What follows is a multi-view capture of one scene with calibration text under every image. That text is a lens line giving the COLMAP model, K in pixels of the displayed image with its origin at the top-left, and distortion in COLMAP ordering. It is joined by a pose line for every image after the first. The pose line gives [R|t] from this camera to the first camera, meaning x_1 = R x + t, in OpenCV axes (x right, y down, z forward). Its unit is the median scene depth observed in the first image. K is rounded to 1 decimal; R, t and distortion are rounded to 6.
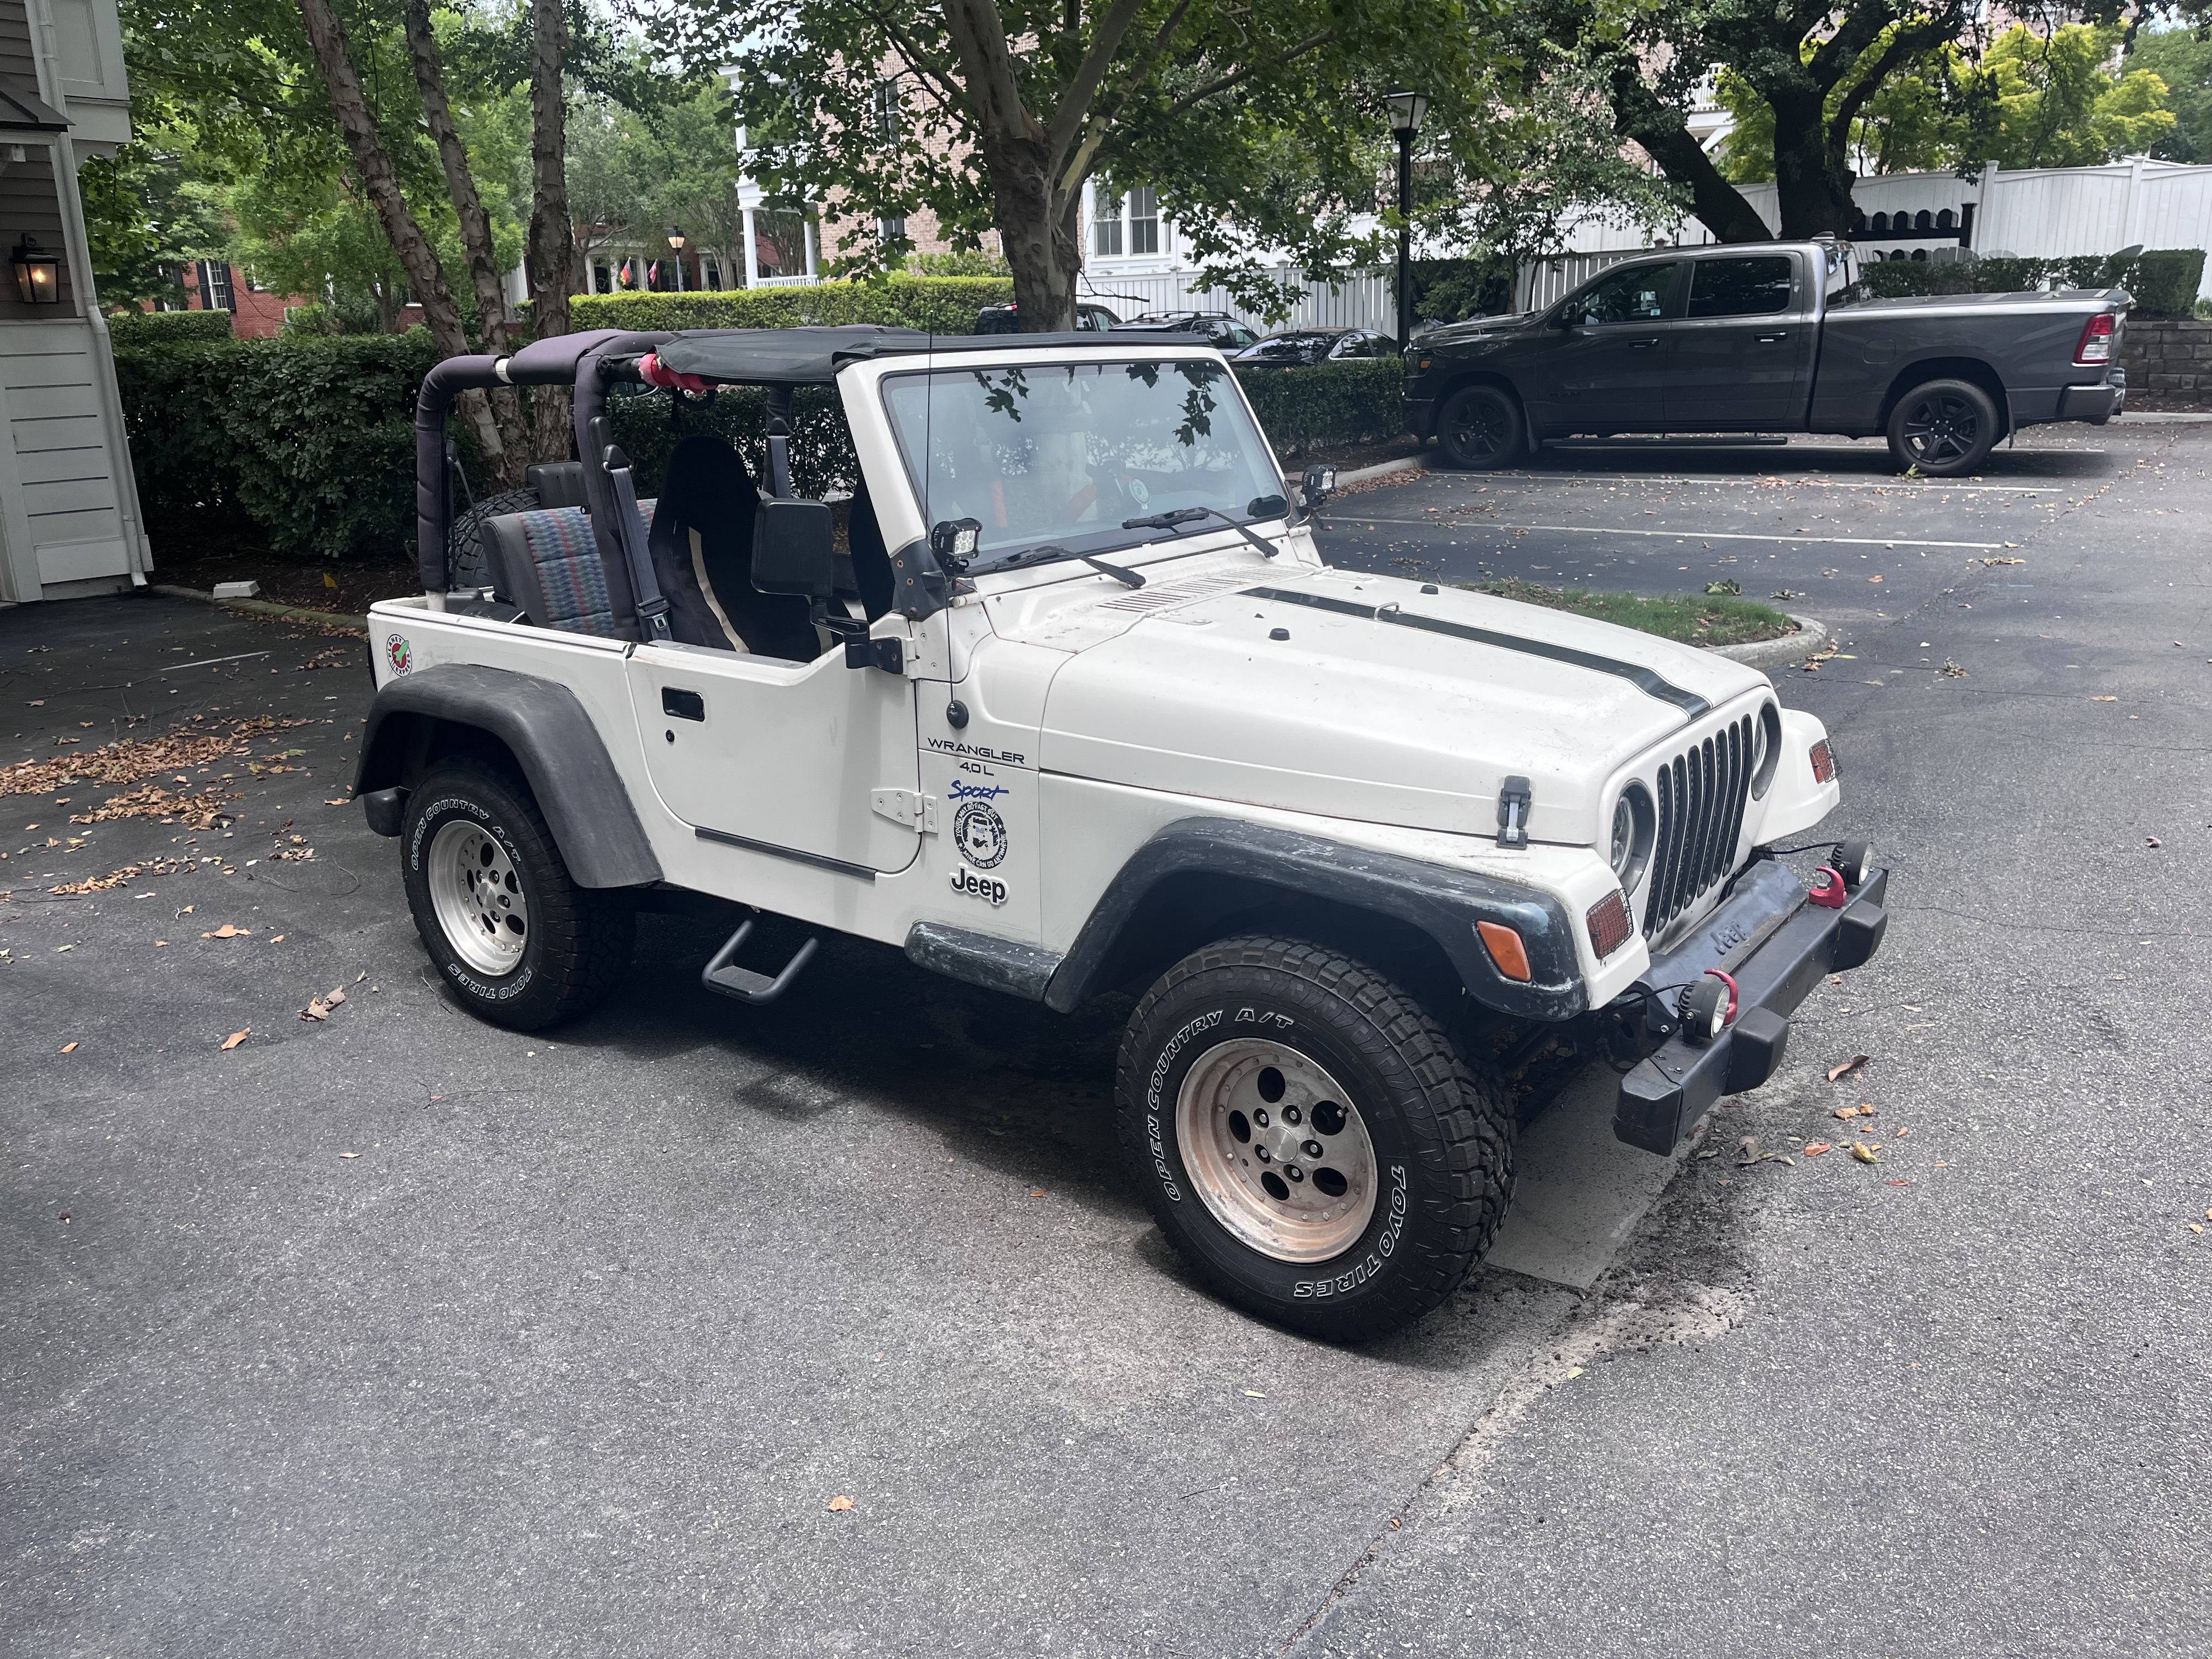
lens RADIAL K [[1678.9, 0, 1096.2], [0, 1678.9, 834.5], [0, 0, 1]] dist [0.061730, -0.088840]
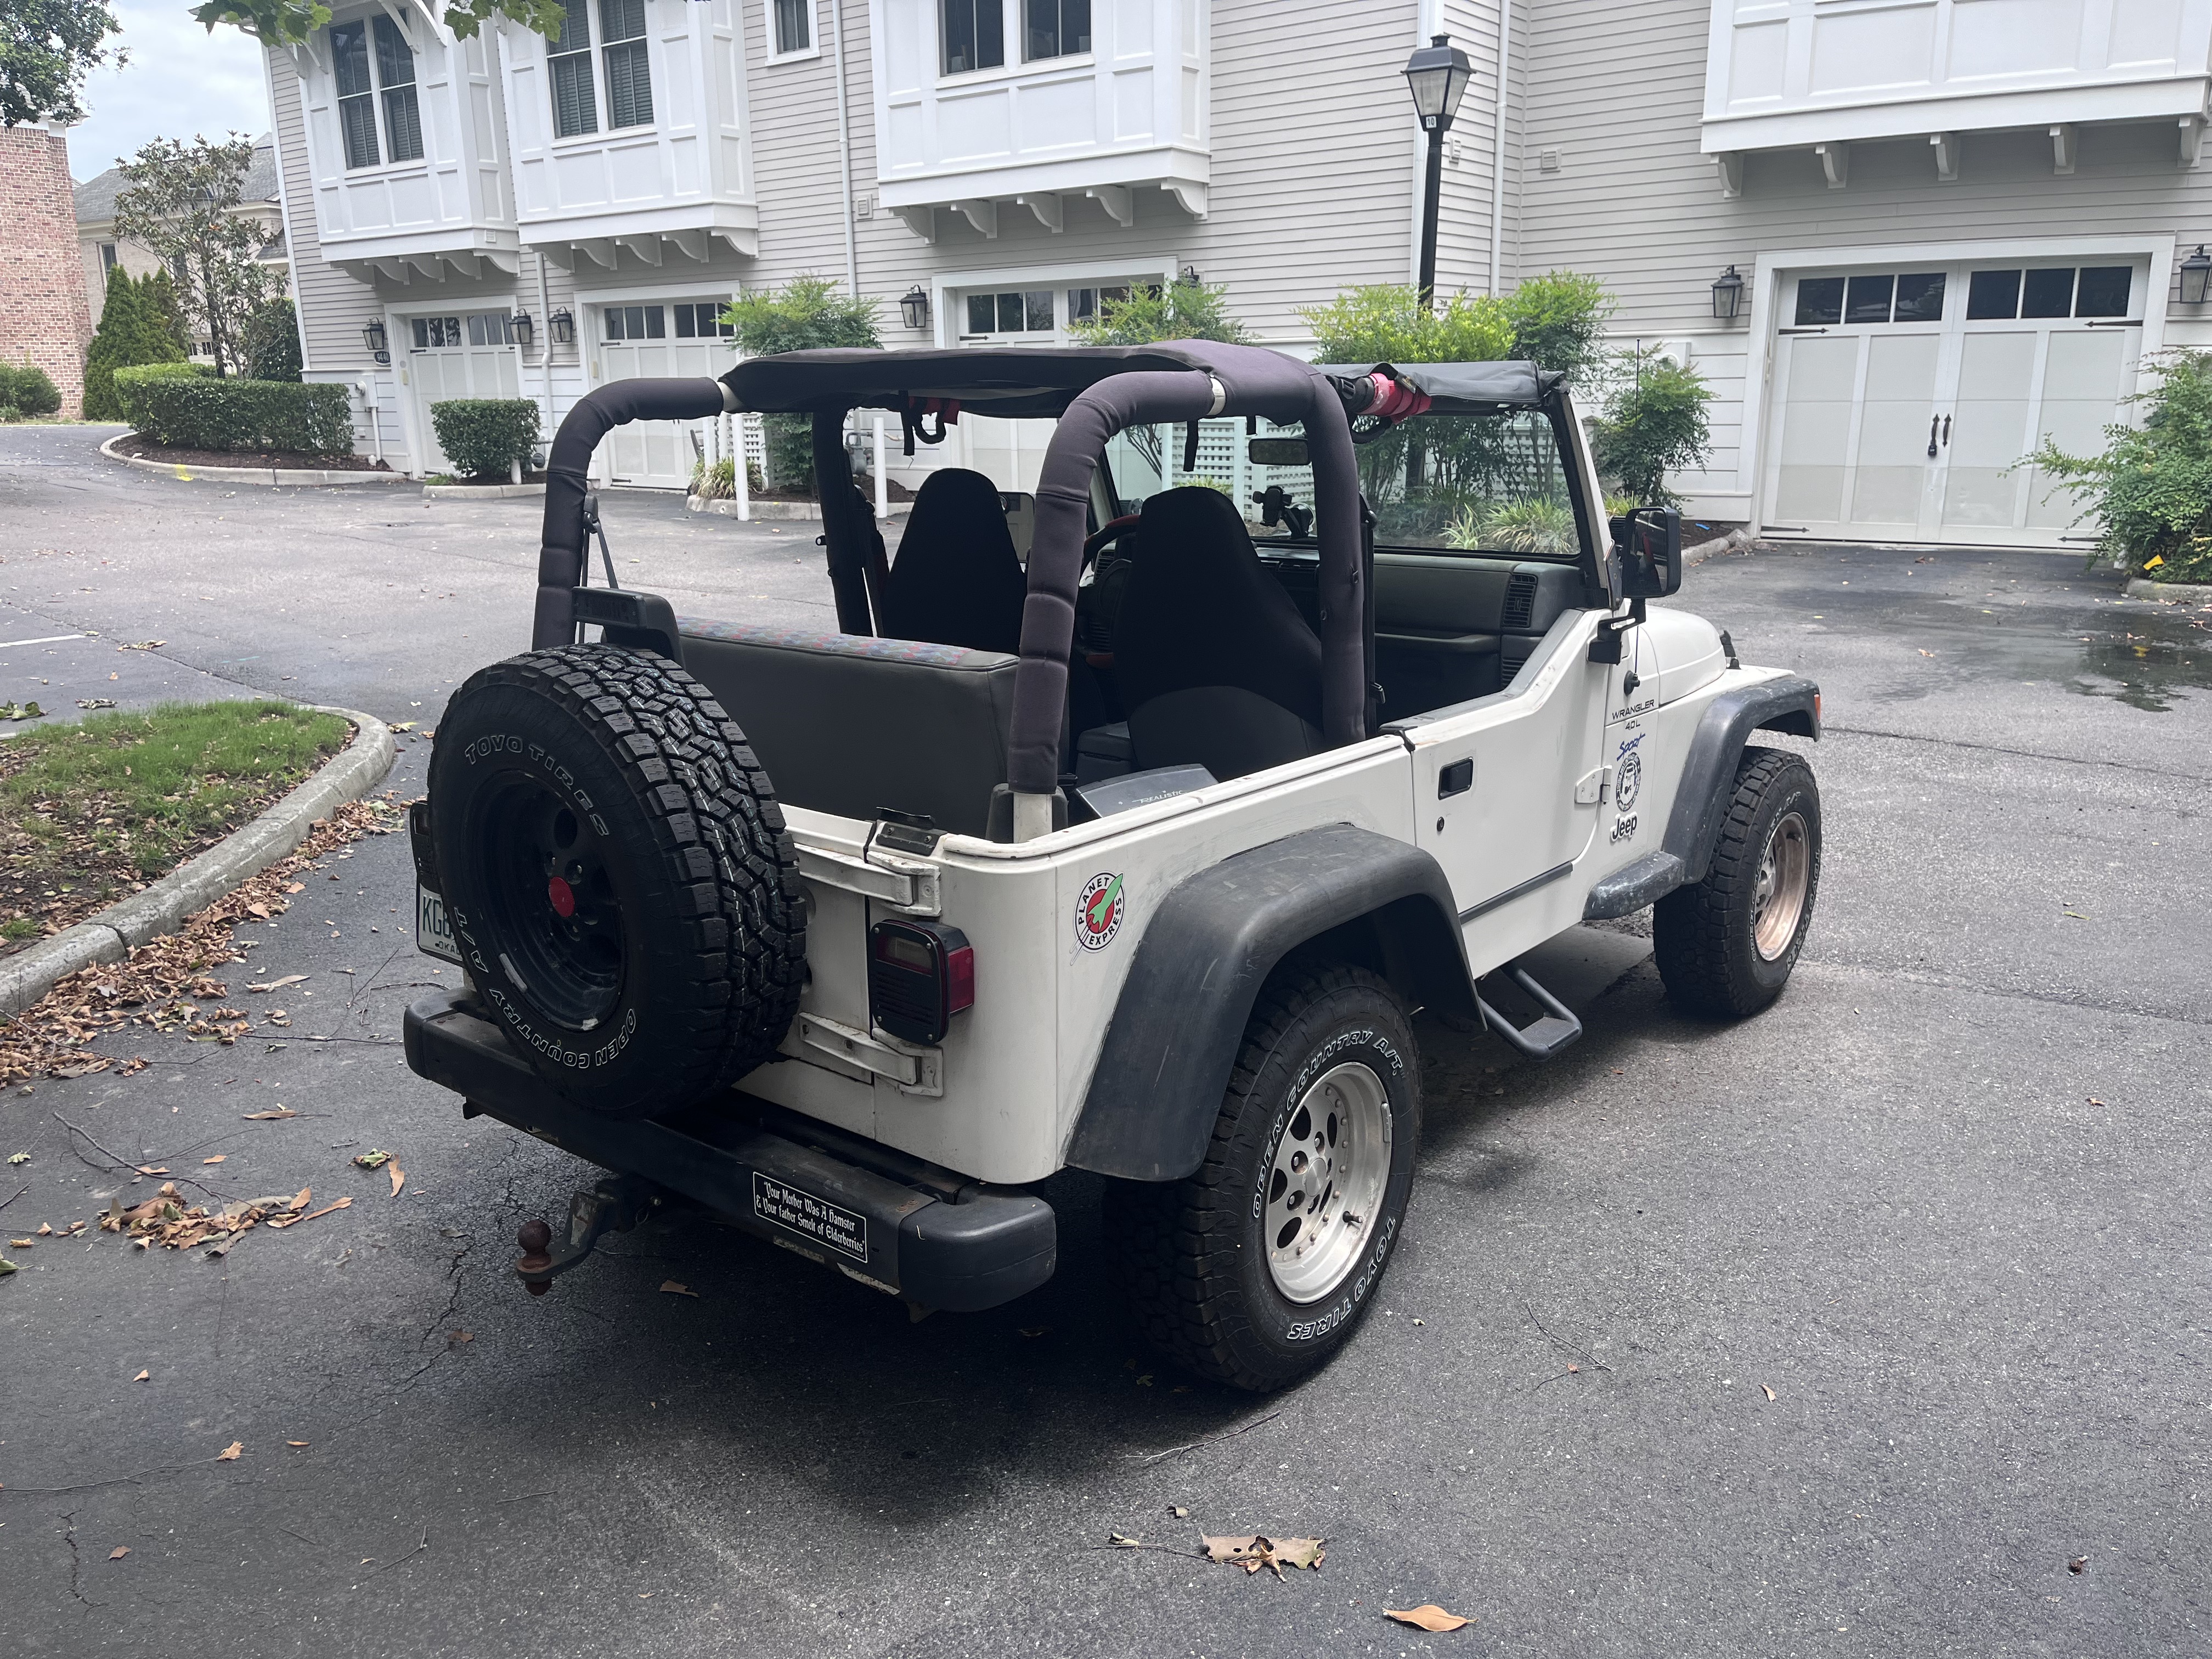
lens RADIAL K [[1678.9, 0, 1092.5], [0, 1678.9, 845.9], [0, 0, 1]] dist [0.061730, -0.088840]
pose [[0.040157, -0.239292, 0.970117, -1.091334], [0.292227, 0.931262, 0.217611, -0.285626], [-0.955505, 0.274756, 0.107324, 1.092415]]
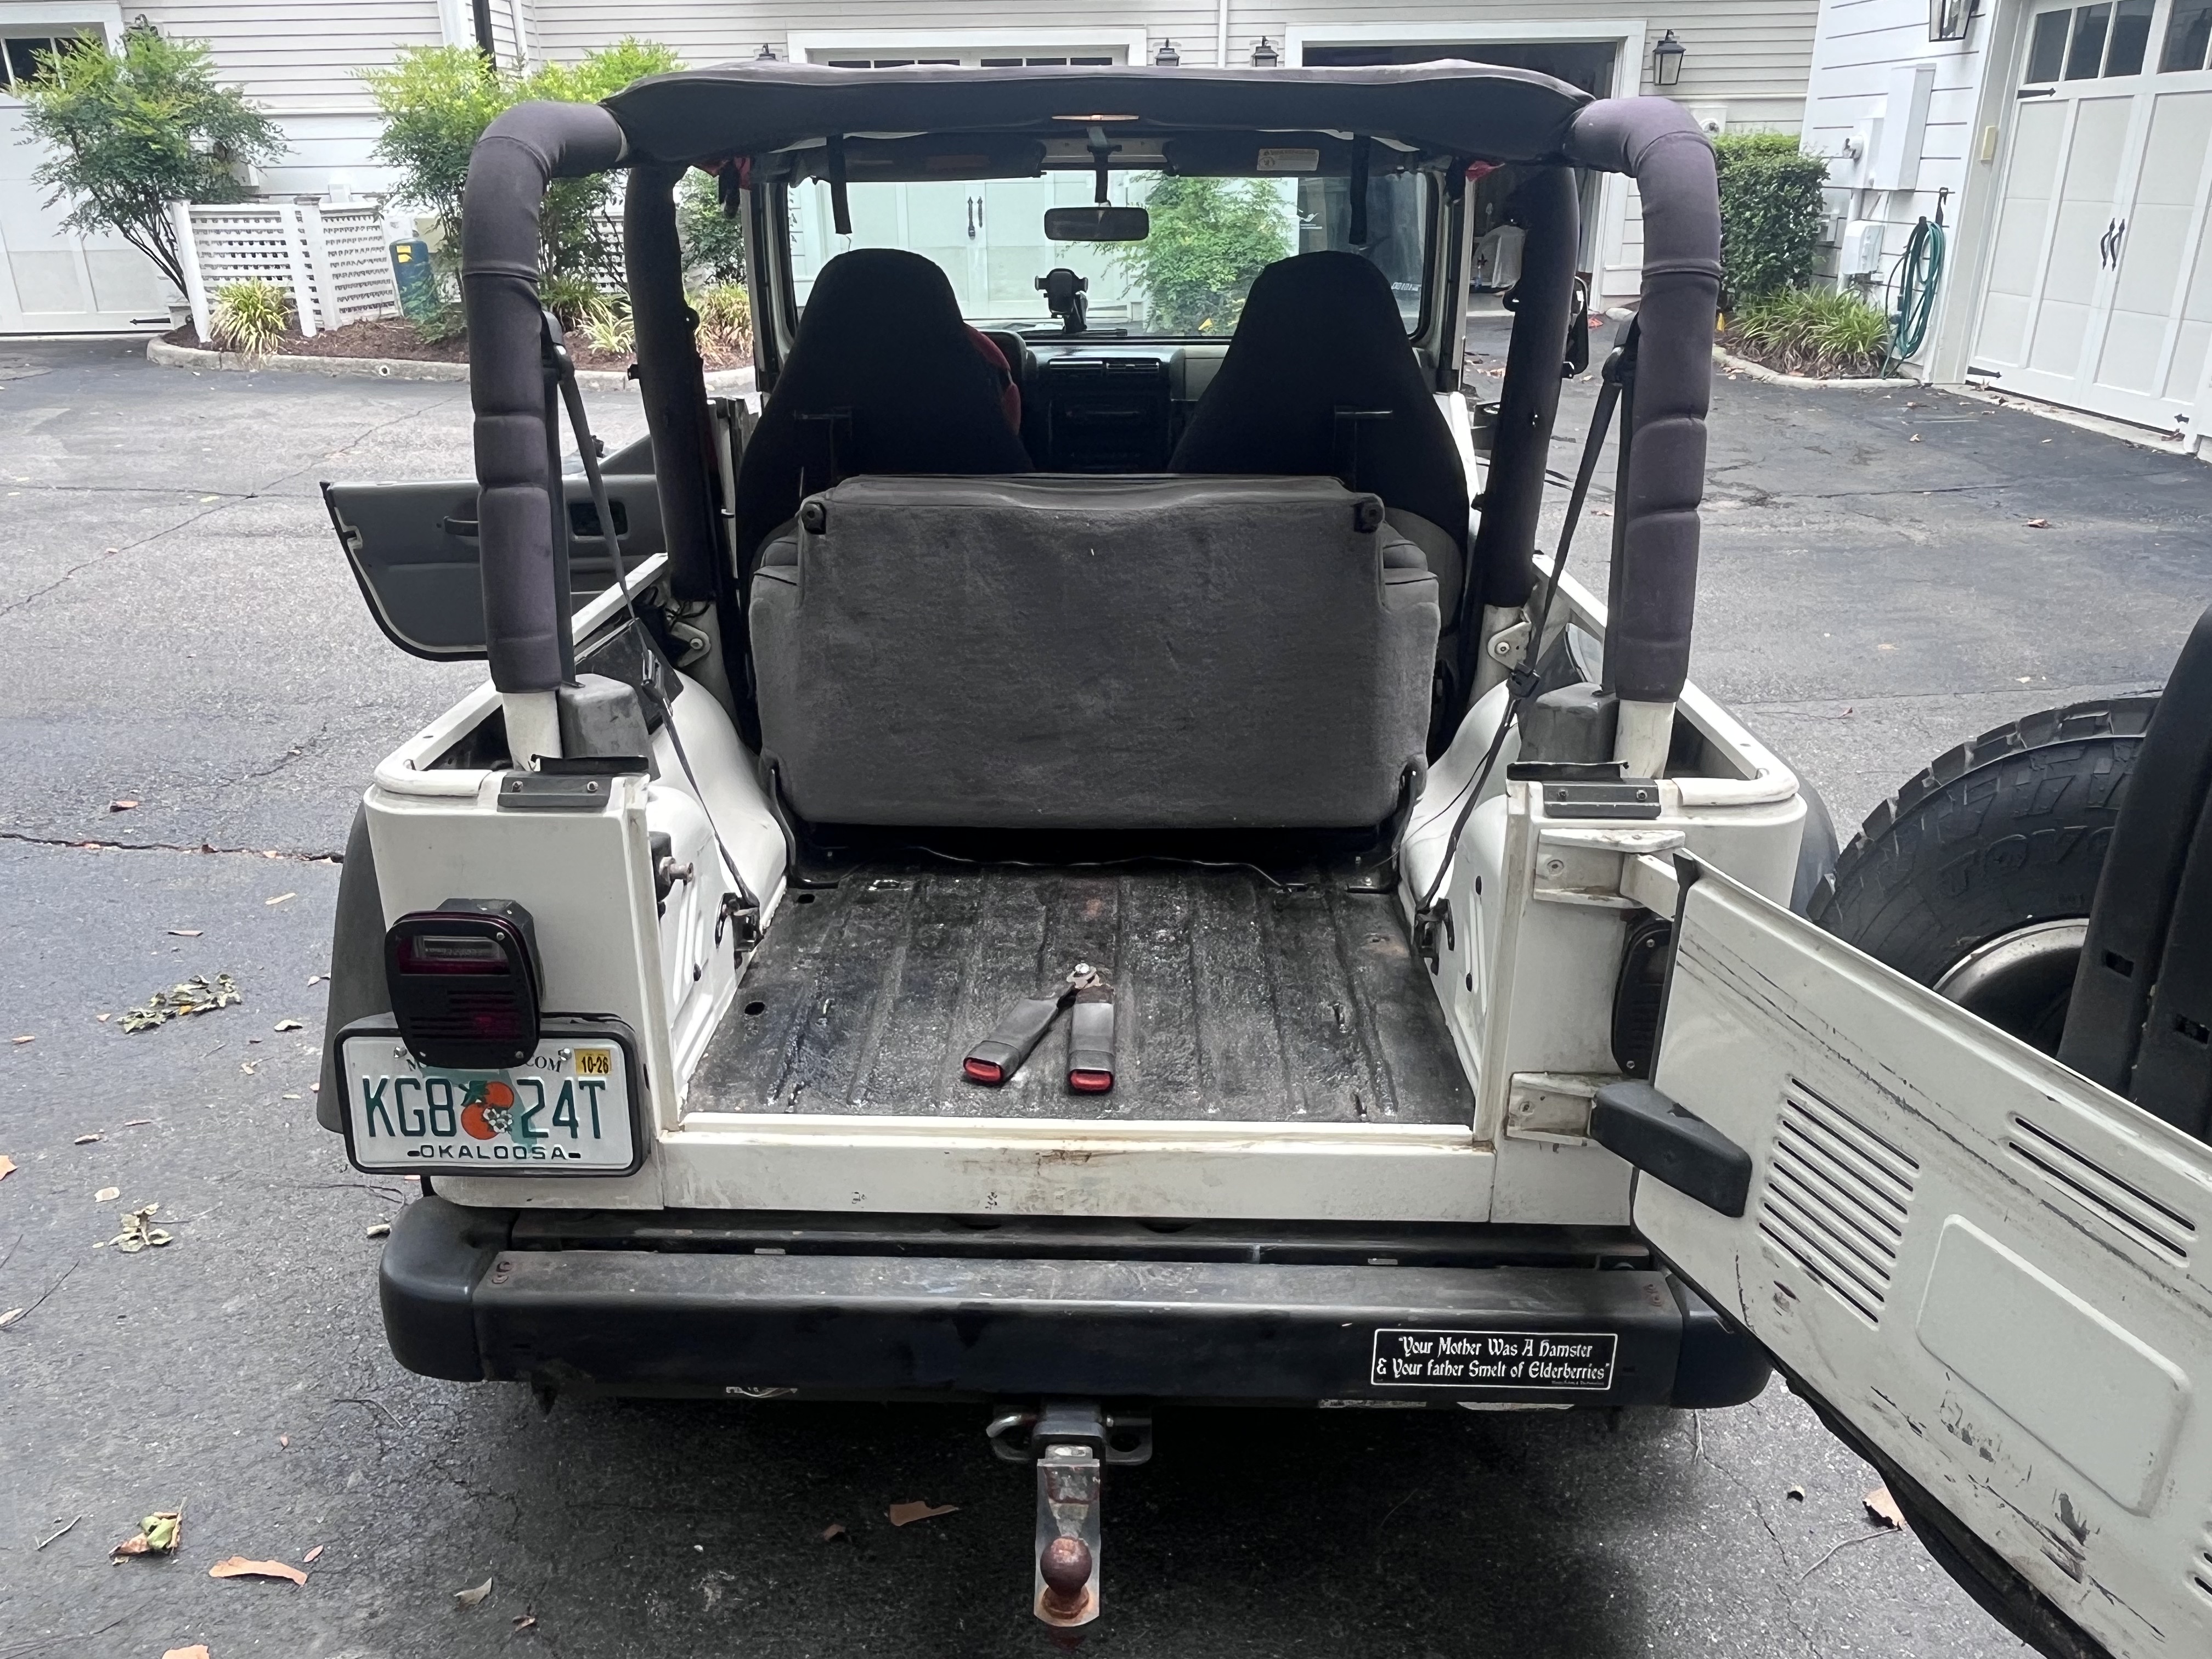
lens RADIAL K [[1610.4, 0, 1087.8], [0, 1610.4, 832.9], [0, 0, 1]] dist [-0.004144, 0.005922]
pose [[-0.562711, -0.289794, 0.774194, -0.736092], [0.257397, 0.828560, 0.497228, -0.400190], [-0.785560, 0.479071, -0.391647, 1.486144]]
